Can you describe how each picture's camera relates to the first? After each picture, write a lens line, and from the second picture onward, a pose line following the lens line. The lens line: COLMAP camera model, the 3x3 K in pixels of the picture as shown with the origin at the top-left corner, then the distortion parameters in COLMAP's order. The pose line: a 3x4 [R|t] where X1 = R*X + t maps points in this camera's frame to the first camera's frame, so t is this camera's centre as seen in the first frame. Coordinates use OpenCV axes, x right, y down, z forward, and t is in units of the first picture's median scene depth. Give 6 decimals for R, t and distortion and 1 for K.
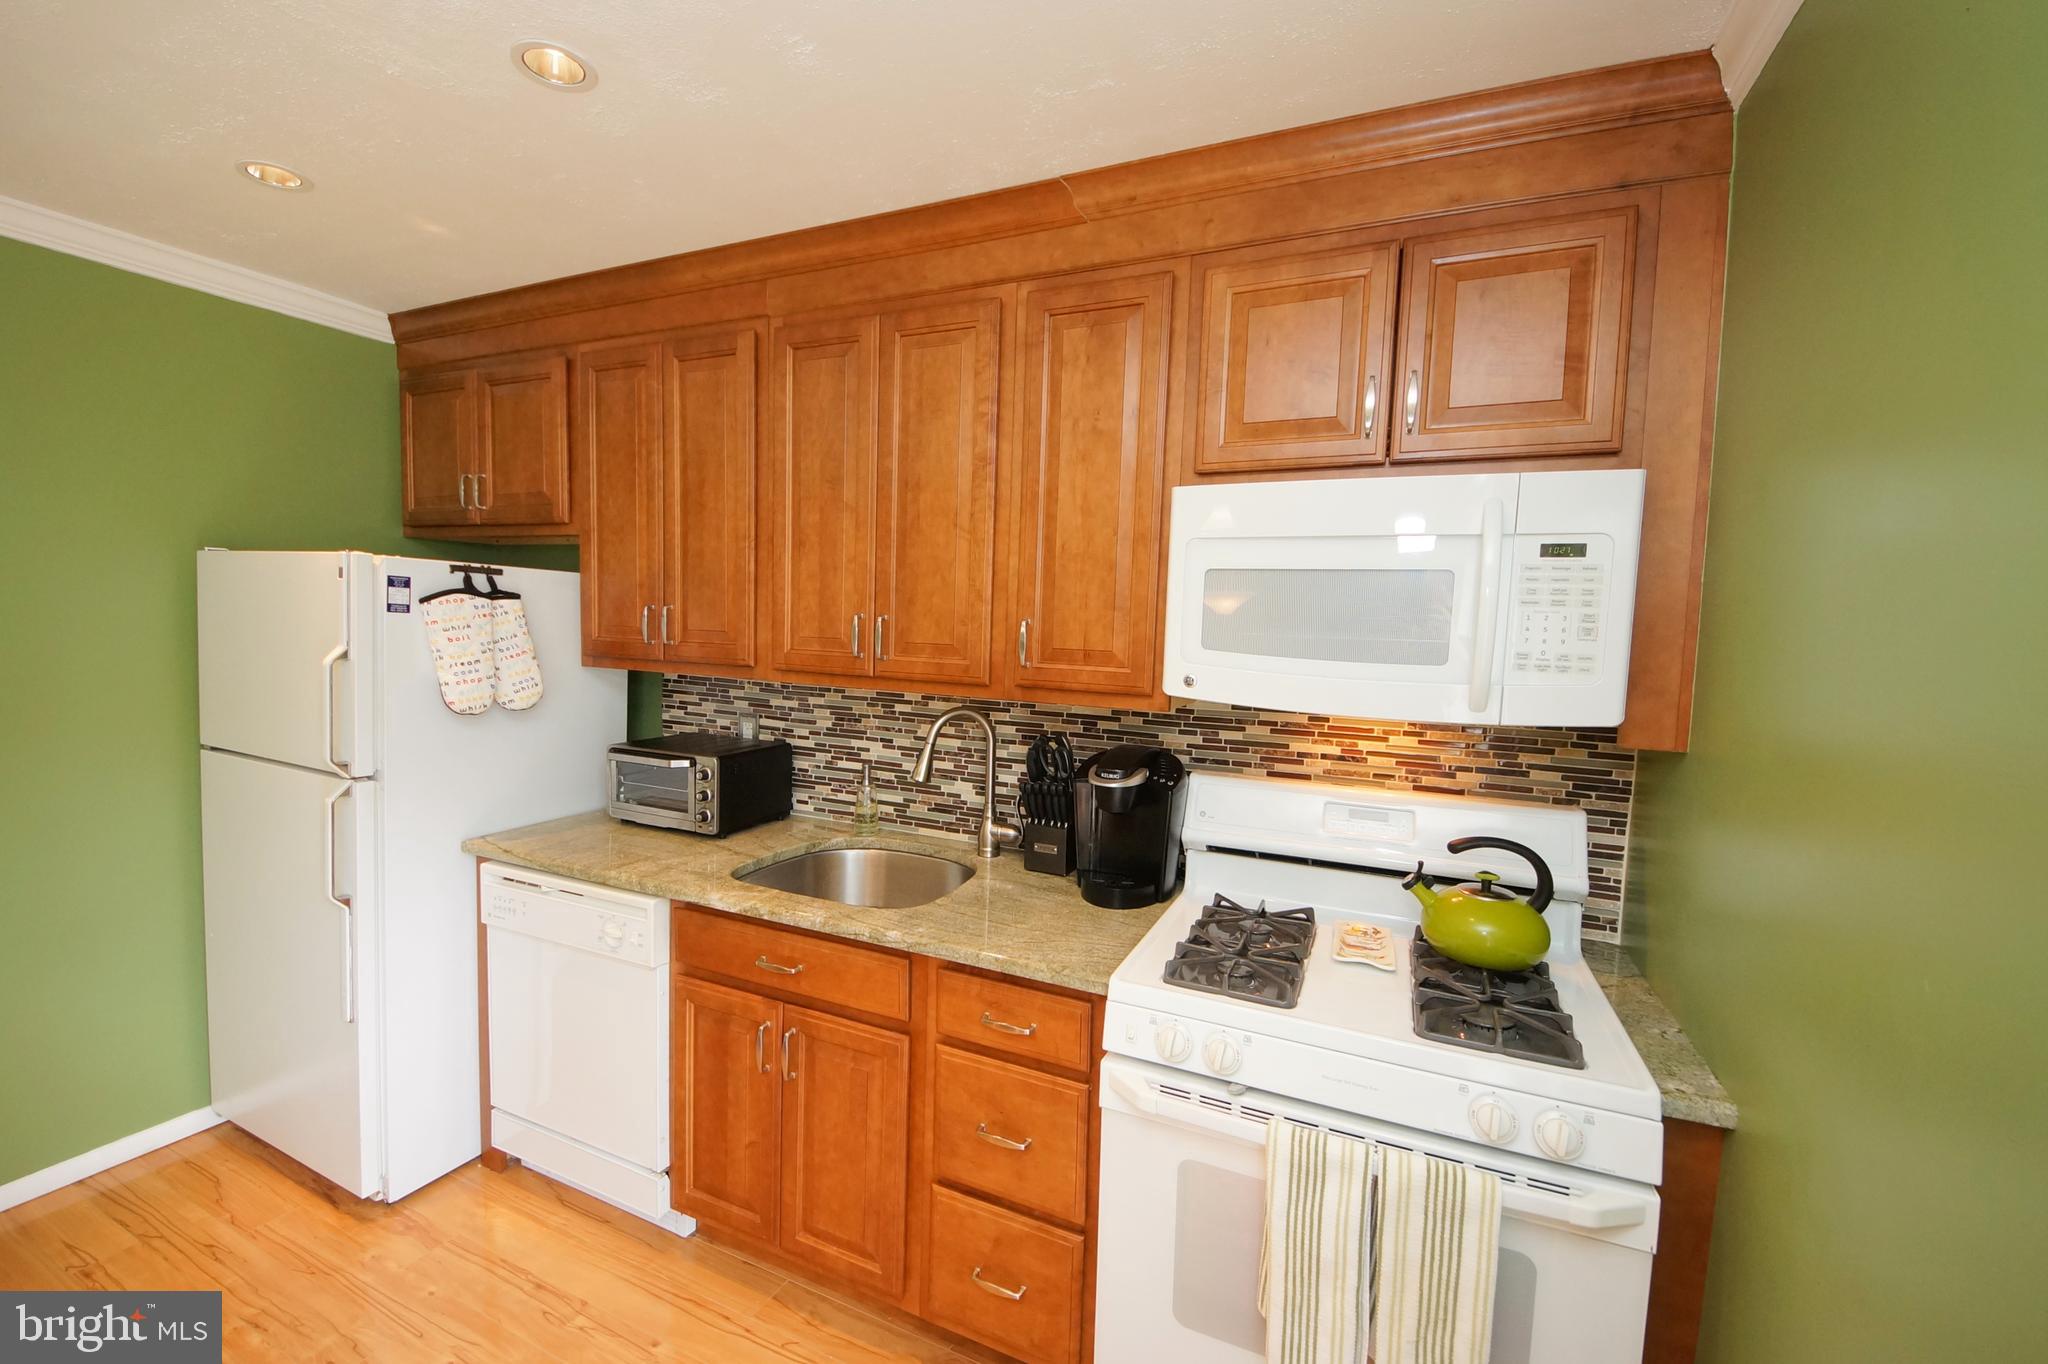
lens RADIAL K [[814.9, 0, 1017.9], [0, 814.9, 677.2], [0, 0, 1]] dist [0.004076, -0.011180]
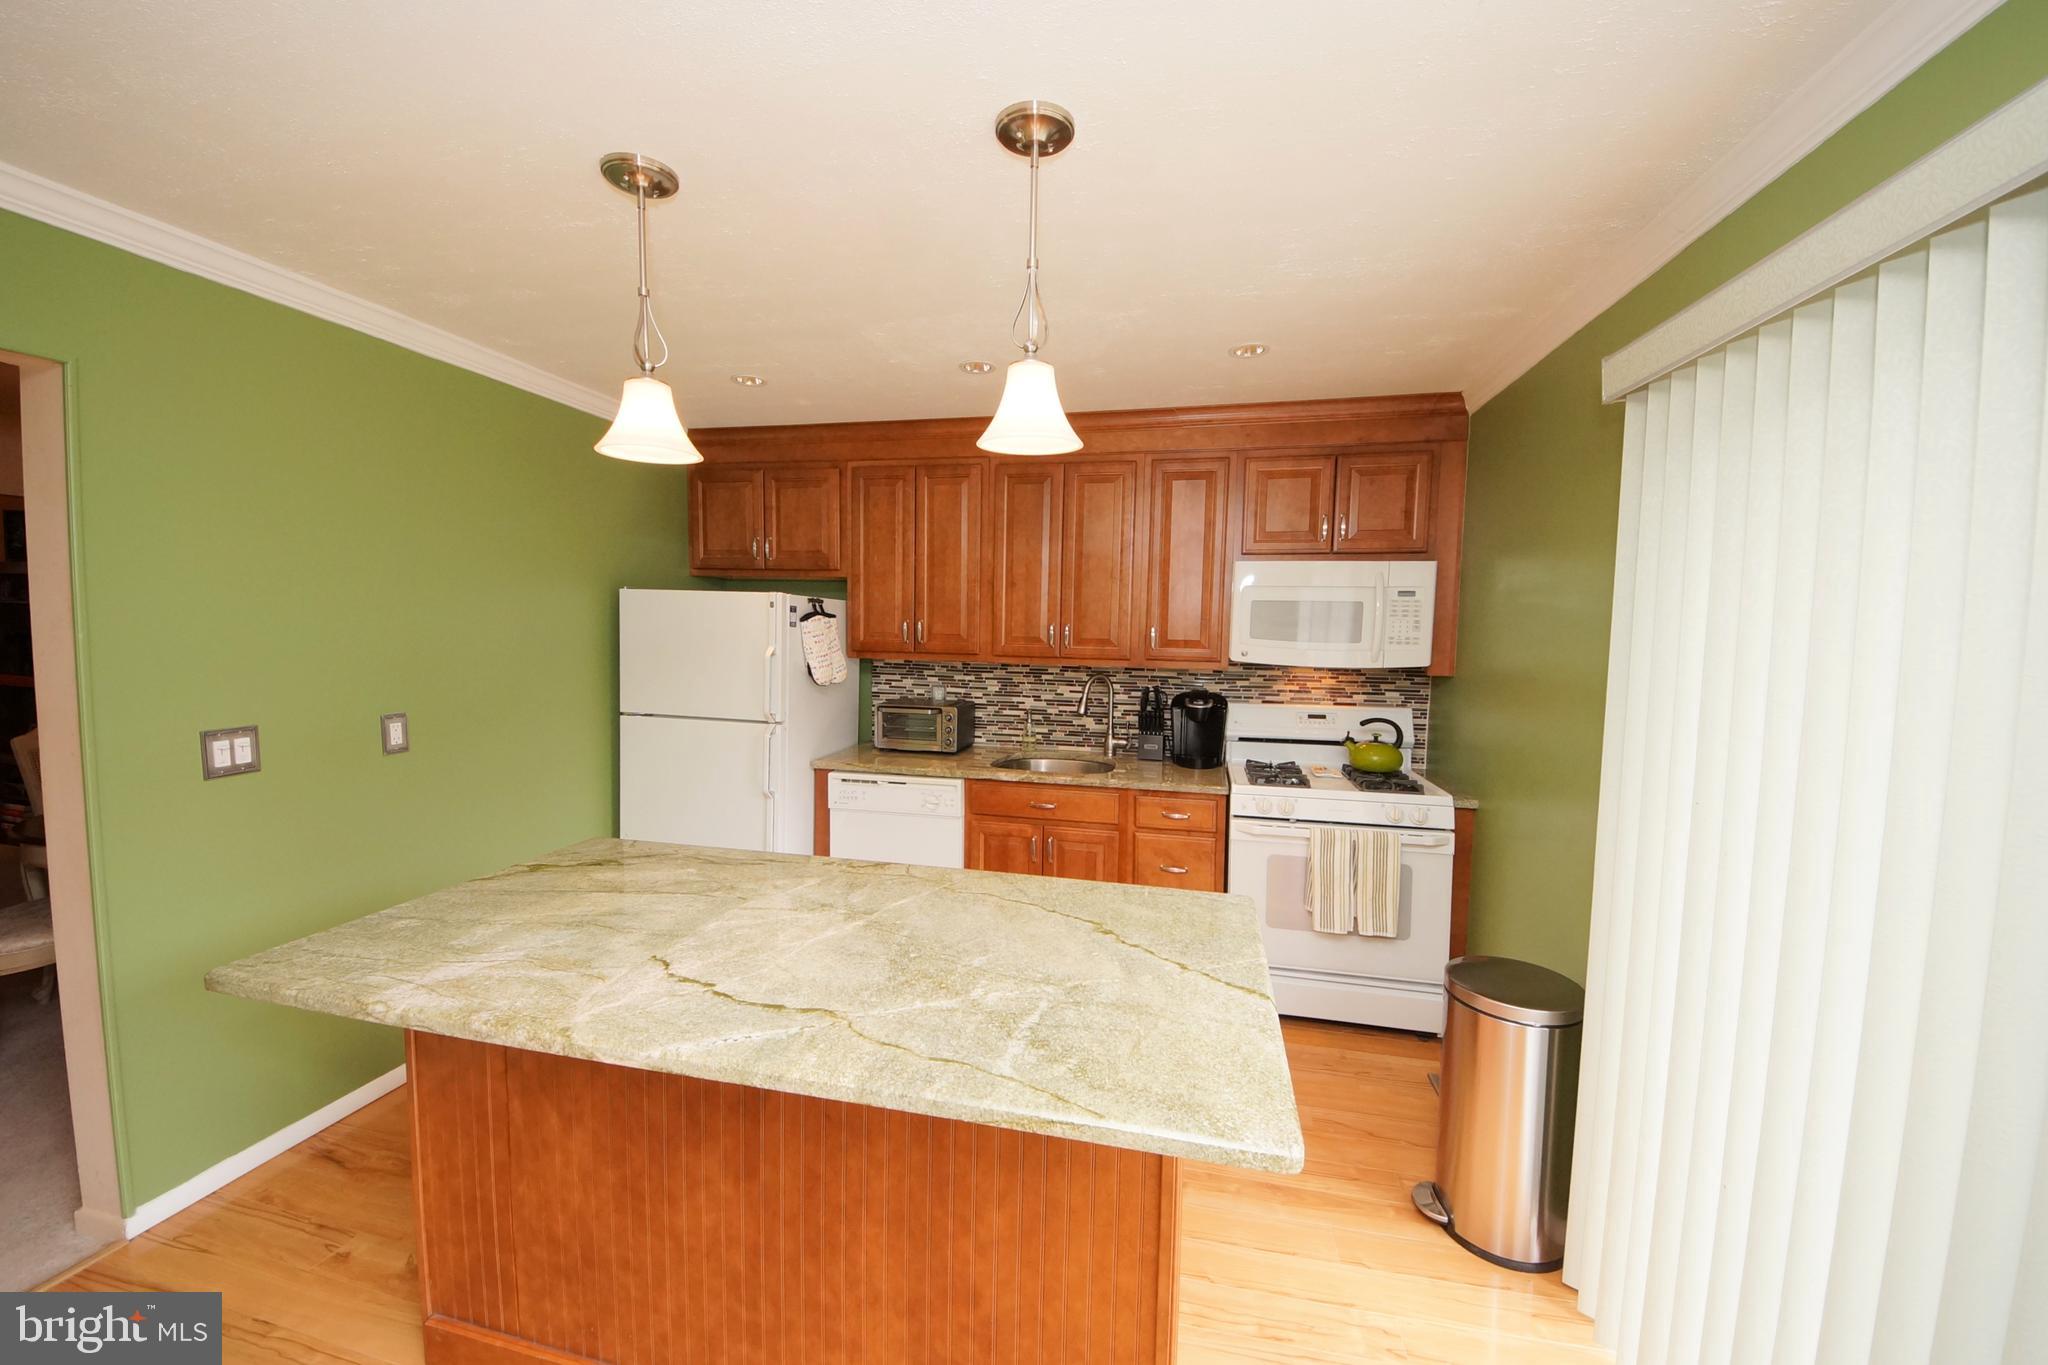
lens RADIAL K [[740.9, 0, 1014.1], [0, 740.9, 677.6], [0, 0, 1]] dist [0.000318, 0.000095]
pose [[0.982061, -0.028864, 0.186342, -0.612929], [0.027772, 0.999578, 0.008469, 0.028525], [-0.186508, -0.003142, 0.982448, -0.648006]]
